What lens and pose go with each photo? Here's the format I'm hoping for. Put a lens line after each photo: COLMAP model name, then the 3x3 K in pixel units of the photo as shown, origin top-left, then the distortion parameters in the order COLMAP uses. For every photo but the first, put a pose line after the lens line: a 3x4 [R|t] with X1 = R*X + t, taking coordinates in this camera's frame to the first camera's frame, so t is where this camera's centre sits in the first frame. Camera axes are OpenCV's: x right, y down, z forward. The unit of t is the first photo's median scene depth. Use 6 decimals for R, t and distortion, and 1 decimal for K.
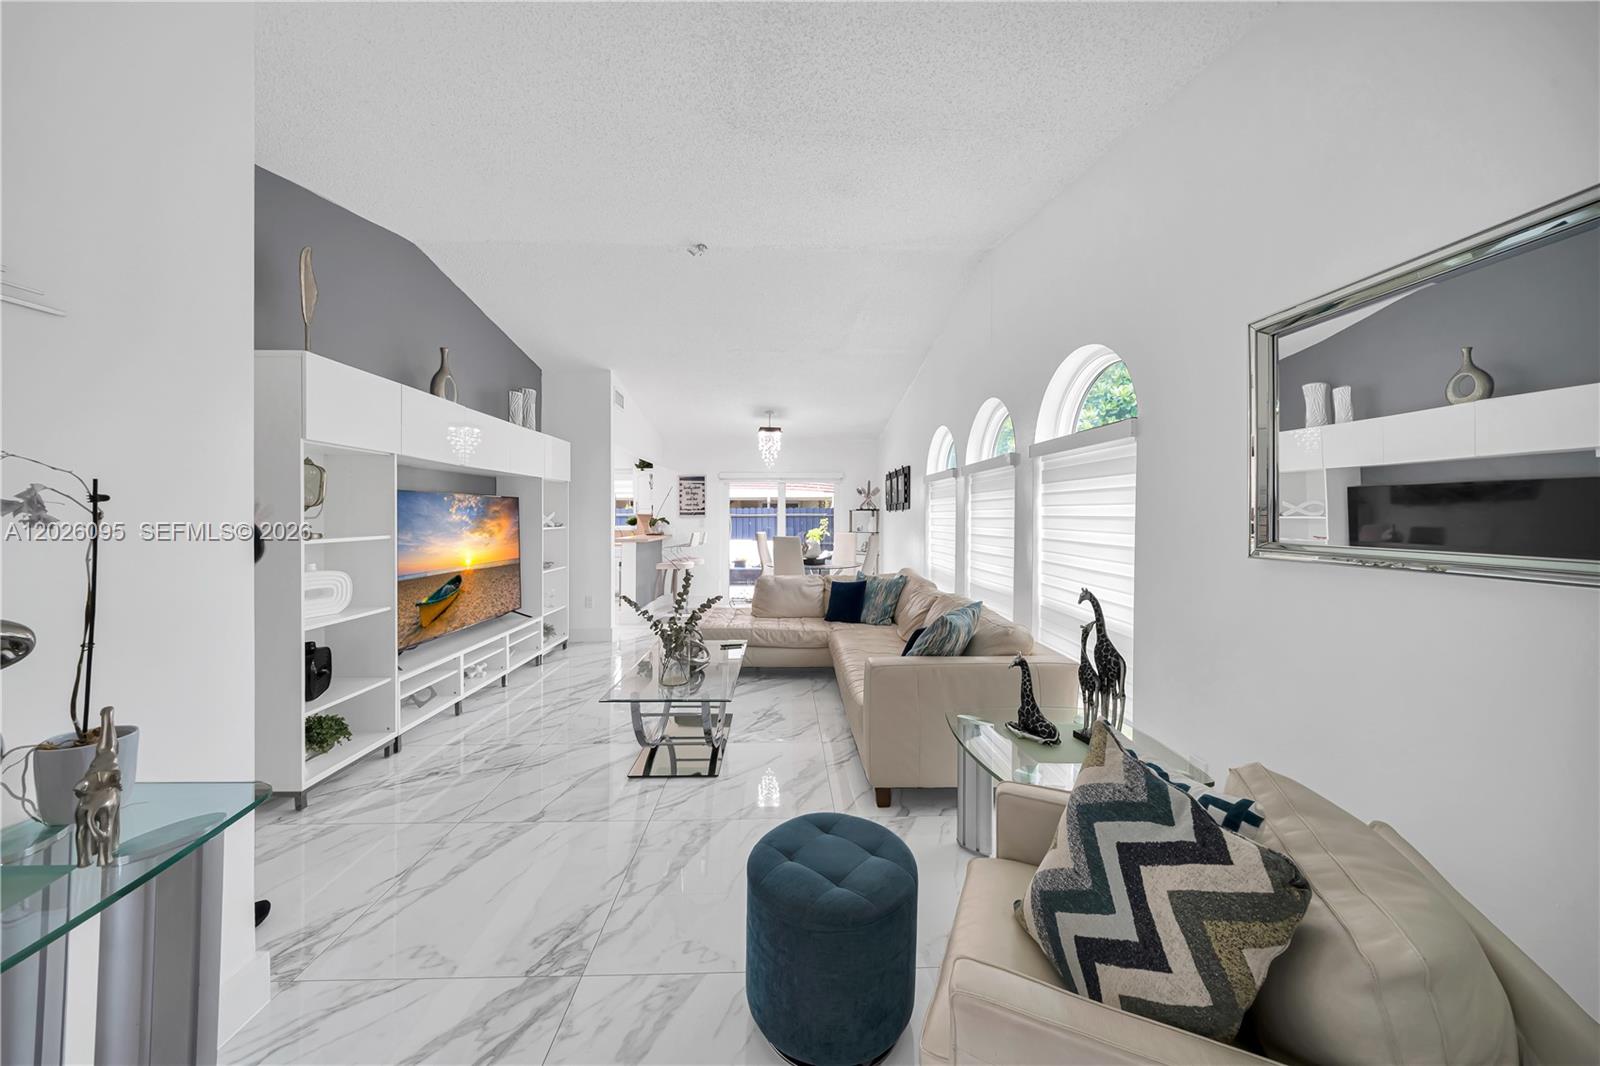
lens RADIAL K [[549.8, 0, 792.7], [0, 549.8, 520.0], [0, 0, 1]] dist [-0.005015, 0.000296]
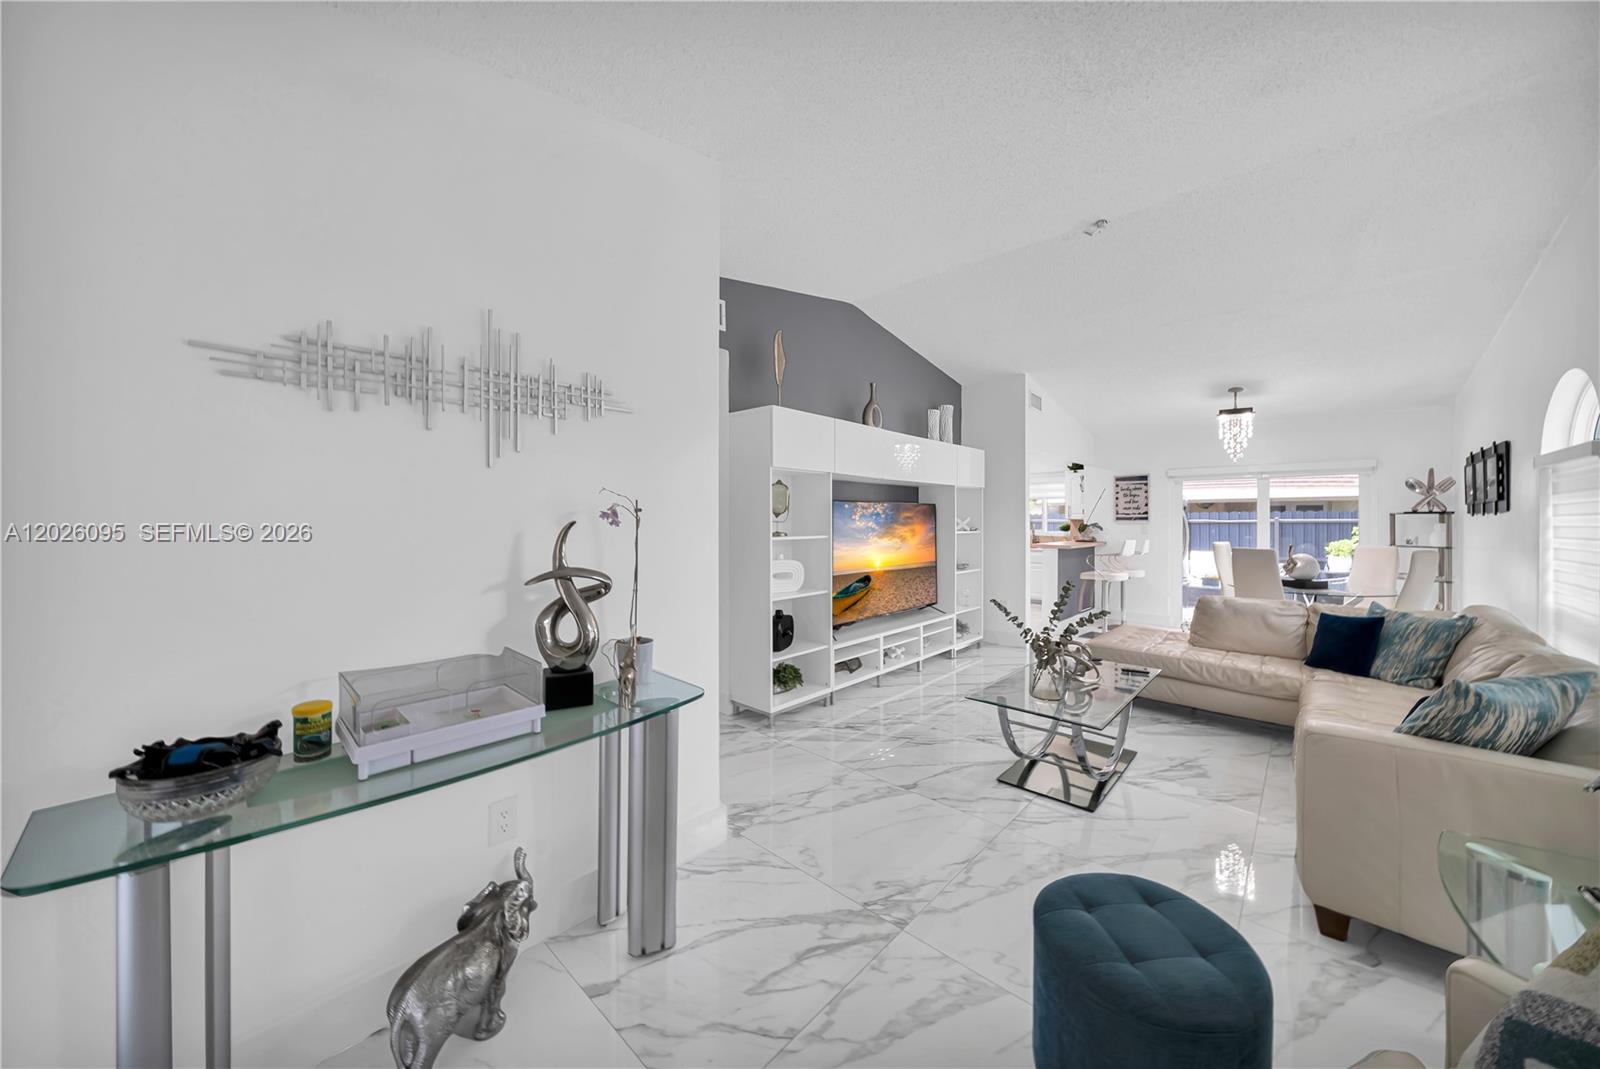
lens RADIAL K [[549.8, 0, 807.3], [0, 549.8, 515.3], [0, 0, 1]] dist [-0.005015, 0.000296]
pose [[0.722401, -0.004576, -0.691459, 0.123630], [-0.007812, 0.999860, -0.014779, -0.000389], [0.691430, 0.016078, 0.722264, 0.018268]]
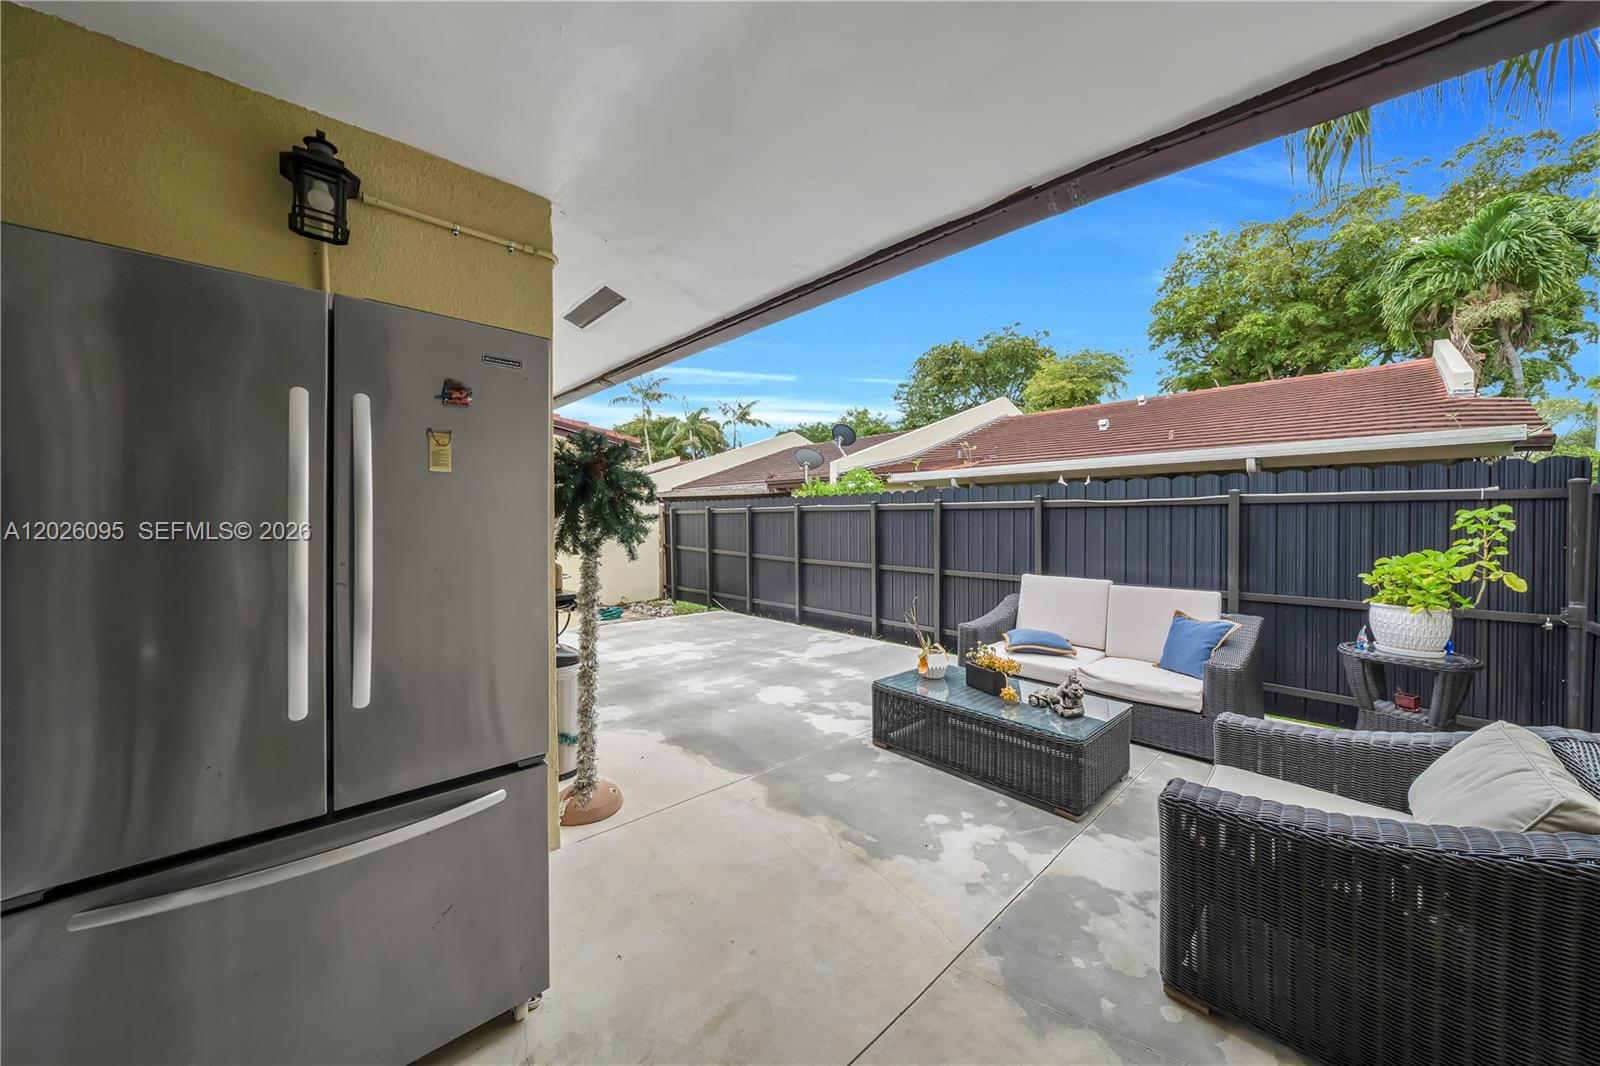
lens RADIAL K [[559.1, 0, 804.9], [0, 559.1, 526.5], [0, 0, 1]] dist [-0.006065, 0.000737]
pose [[0.689585, 0.005909, -0.724181, 0.130563], [-0.011381, 0.999932, -0.002678, 0.038272], [0.724116, 0.010089, 0.689605, 2.717873]]
